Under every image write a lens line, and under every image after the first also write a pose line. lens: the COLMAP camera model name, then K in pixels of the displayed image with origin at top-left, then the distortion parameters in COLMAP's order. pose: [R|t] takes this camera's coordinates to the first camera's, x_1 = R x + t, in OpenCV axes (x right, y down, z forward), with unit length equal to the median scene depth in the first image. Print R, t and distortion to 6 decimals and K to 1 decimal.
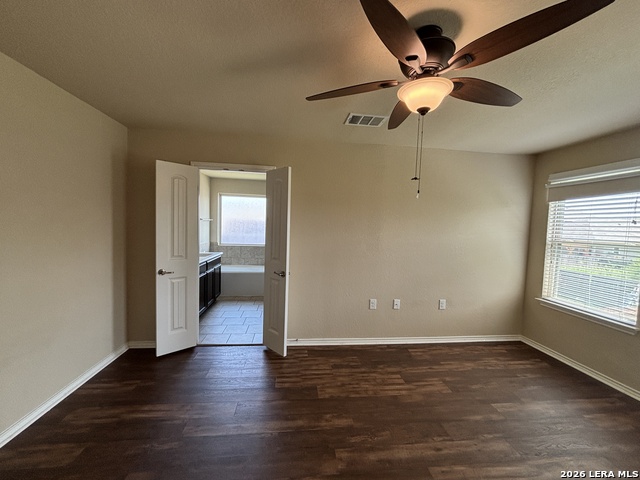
lens RADIAL K [[260.8, 0, 320.0], [0, 260.8, 240.0], [0, 0, 1]] dist [0.000142, 0.000291]
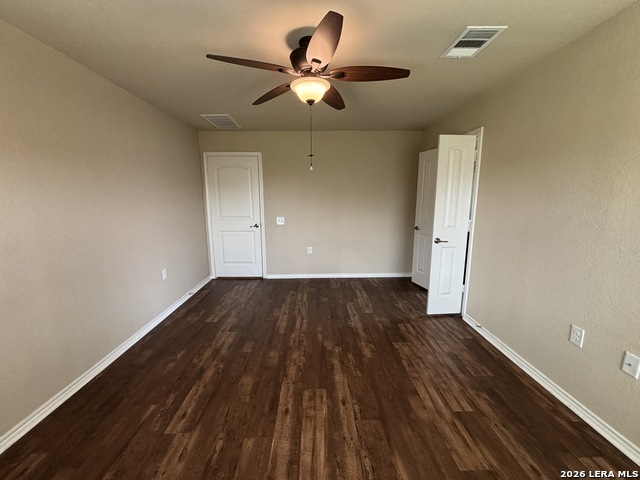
lens RADIAL K [[260.8, 0, 320.0], [0, 260.8, 240.0], [0, 0, 1]] dist [0.000142, 0.000291]
pose [[-0.088033, 0.139027, -0.986368, 0.919670], [-0.051192, 0.988272, 0.143864, 0.001491], [0.994801, 0.063159, -0.079884, 0.615445]]
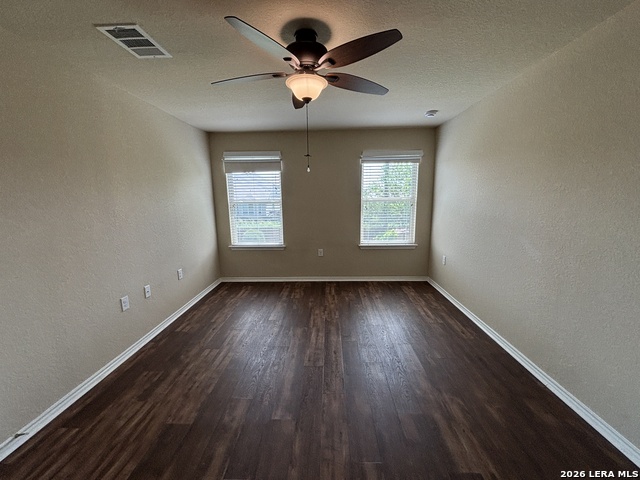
lens RADIAL K [[260.8, 0, 320.0], [0, 260.8, 240.0], [0, 0, 1]] dist [0.000142, 0.000291]
pose [[0.146086, -0.201964, 0.968437, -0.485112], [0.075619, 0.978354, 0.192625, -0.038384], [-0.986378, 0.045092, 0.158196, 0.396535]]
